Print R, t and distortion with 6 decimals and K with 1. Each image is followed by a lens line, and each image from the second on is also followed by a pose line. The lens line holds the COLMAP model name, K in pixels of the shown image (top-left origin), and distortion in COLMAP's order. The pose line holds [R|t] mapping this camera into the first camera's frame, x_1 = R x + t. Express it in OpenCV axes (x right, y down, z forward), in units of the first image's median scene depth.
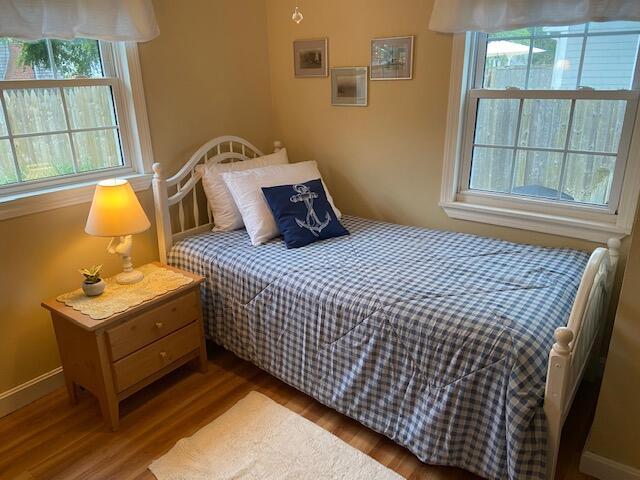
lens RADIAL K [[480.5, 0, 314.7], [0, 480.5, 241.6], [0, 0, 1]] dist [0.101122, -0.128425]
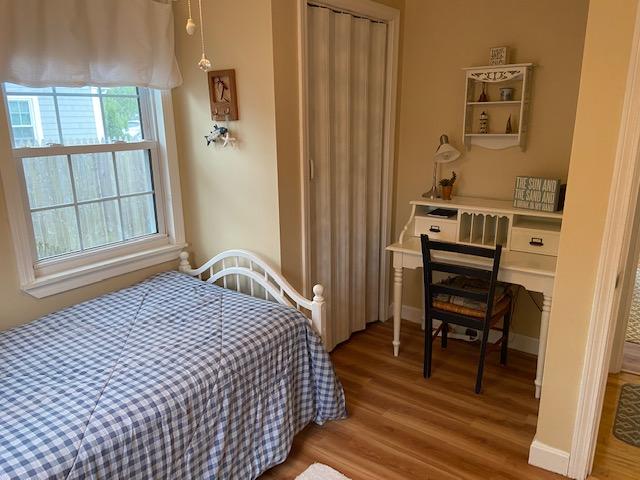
lens RADIAL K [[480.5, 0, 314.7], [0, 480.5, 241.6], [0, 0, 1]] dist [0.101122, -0.128425]
pose [[-0.046002, -0.229014, 0.972335, -0.660893], [0.341922, 0.910961, 0.230735, -0.213971], [-0.938602, 0.343077, 0.036399, 0.629278]]
